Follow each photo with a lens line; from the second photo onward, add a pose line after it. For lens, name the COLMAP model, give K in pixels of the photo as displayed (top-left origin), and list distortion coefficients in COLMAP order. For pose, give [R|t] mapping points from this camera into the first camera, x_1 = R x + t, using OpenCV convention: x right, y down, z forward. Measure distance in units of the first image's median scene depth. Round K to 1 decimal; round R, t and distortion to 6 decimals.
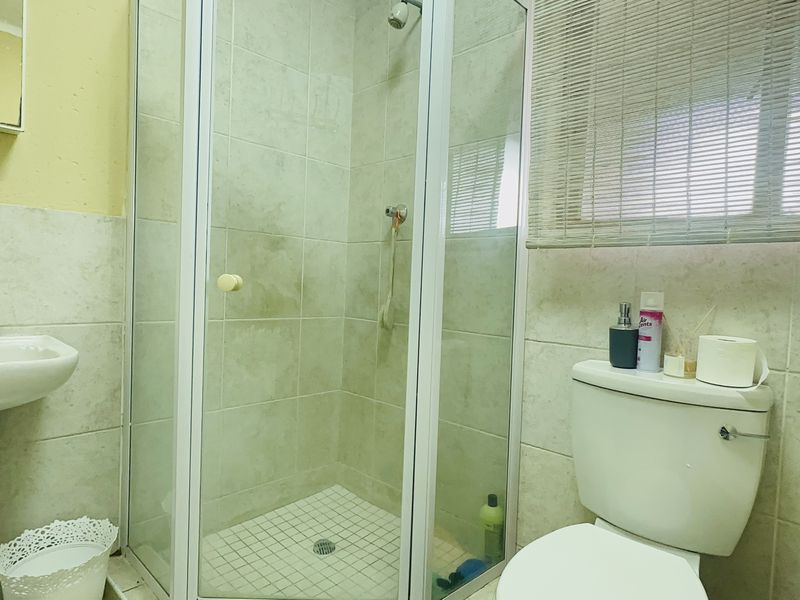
lens RADIAL K [[465.6, 0, 400.0], [0, 465.6, 300.0], [0, 0, 1]] dist [-0.009120, 0.002399]
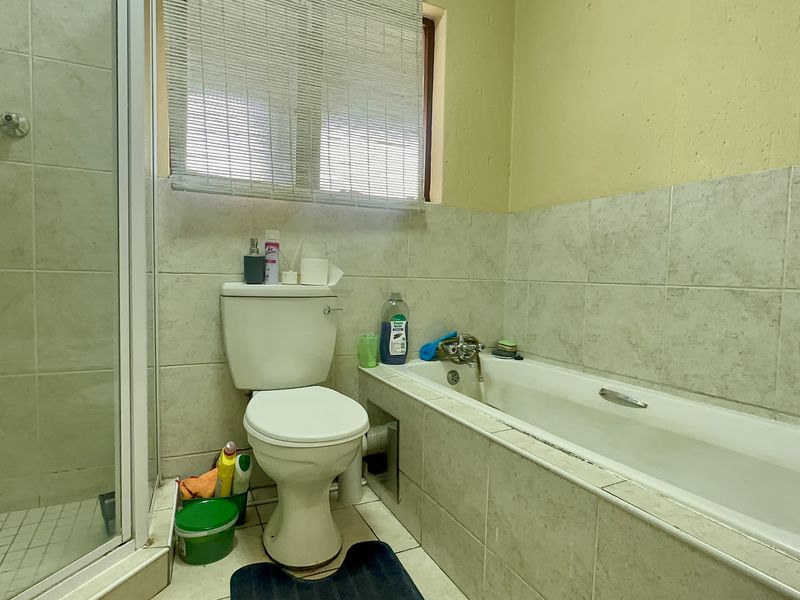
lens RADIAL K [[465.6, 0, 400.0], [0, 465.6, 300.0], [0, 0, 1]] dist [-0.009120, 0.002399]
pose [[0.285637, -0.086938, 0.954386, -0.735646], [0.025533, 0.996214, 0.083106, 0.085535], [-0.957998, 0.000630, 0.286775, 0.160533]]
